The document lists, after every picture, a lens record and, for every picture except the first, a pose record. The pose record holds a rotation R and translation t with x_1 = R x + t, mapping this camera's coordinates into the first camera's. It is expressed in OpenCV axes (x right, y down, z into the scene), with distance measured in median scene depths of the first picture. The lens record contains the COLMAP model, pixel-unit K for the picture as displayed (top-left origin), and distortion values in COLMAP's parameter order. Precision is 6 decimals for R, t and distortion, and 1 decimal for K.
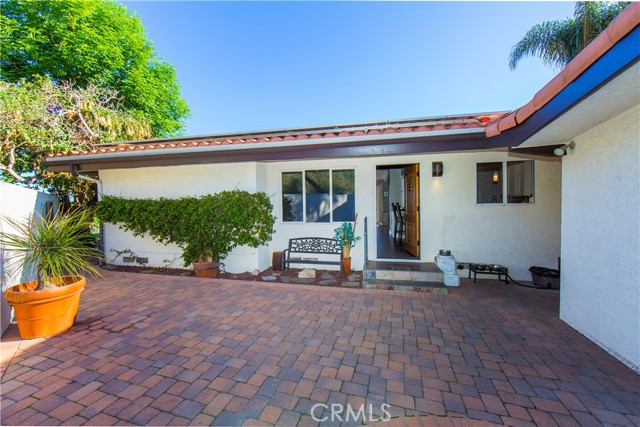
lens RADIAL K [[248.0, 0, 294.5], [0, 248.0, 211.1], [0, 0, 1]] dist [-0.001514, -0.000190]
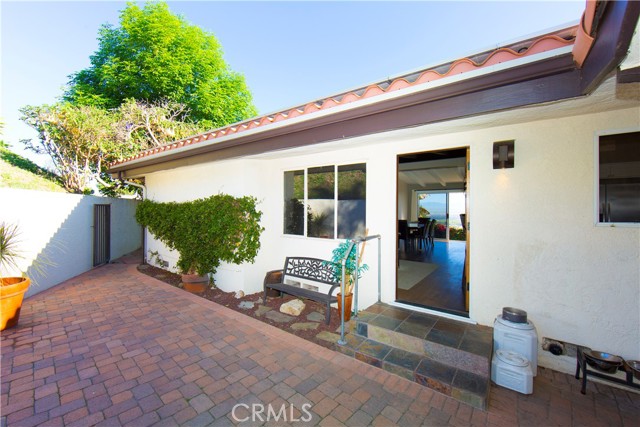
lens RADIAL K [[250.8, 0, 318.4], [0, 250.8, 209.9], [0, 0, 1]] dist [-0.001399, -0.000236]
pose [[0.923000, 0.023539, -0.384078, 0.396412], [-0.034295, 0.999187, -0.021181, -0.023286], [0.383268, 0.032722, 0.923057, 0.330275]]
